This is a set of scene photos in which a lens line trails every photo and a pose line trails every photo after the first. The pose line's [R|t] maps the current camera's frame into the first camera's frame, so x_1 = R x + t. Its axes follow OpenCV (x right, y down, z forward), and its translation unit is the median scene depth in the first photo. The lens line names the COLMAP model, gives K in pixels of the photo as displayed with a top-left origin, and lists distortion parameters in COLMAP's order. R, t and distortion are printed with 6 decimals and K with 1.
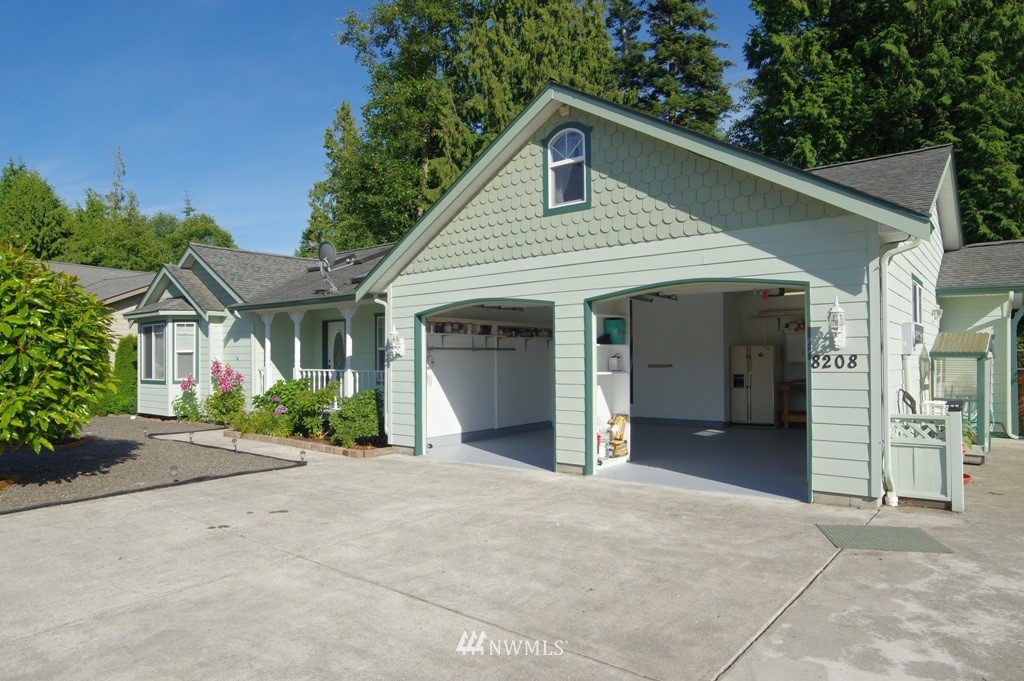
lens RADIAL K [[625.7, 0, 512.0], [0, 625.7, 340.5], [0, 0, 1]] dist [-0.030551, 0.026506]
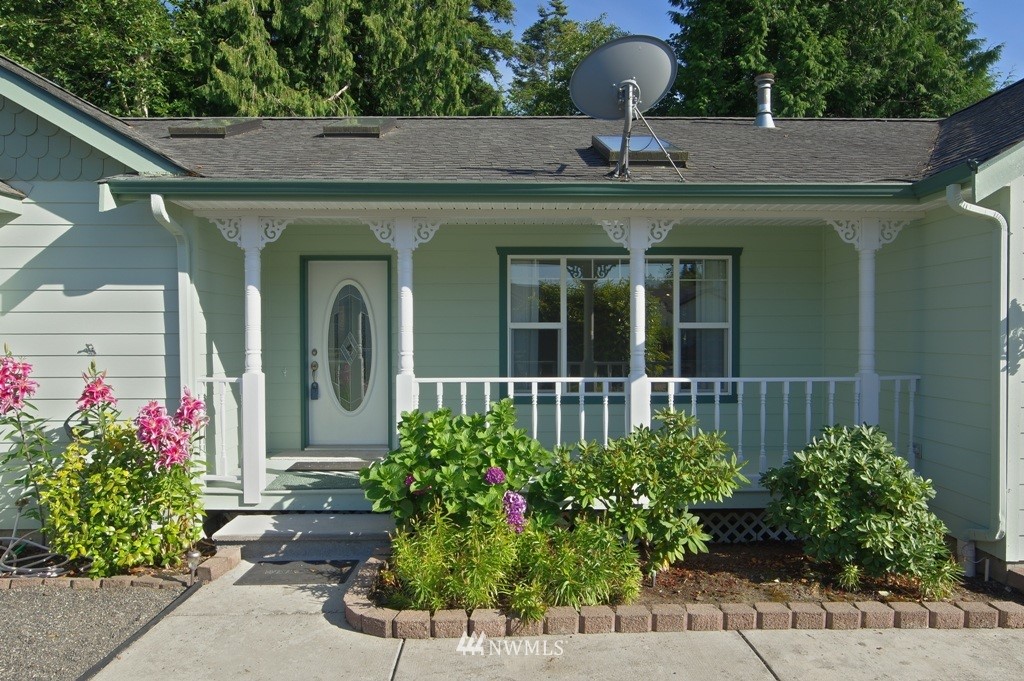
lens RADIAL K [[625.7, 0, 512.0], [0, 625.7, 340.5], [0, 0, 1]] dist [-0.030551, 0.026506]
pose [[0.763695, 0.000200, 0.645577, -0.812845], [-0.022103, 0.999422, 0.025837, 0.020296], [-0.645199, -0.034000, 0.763258, 1.028110]]
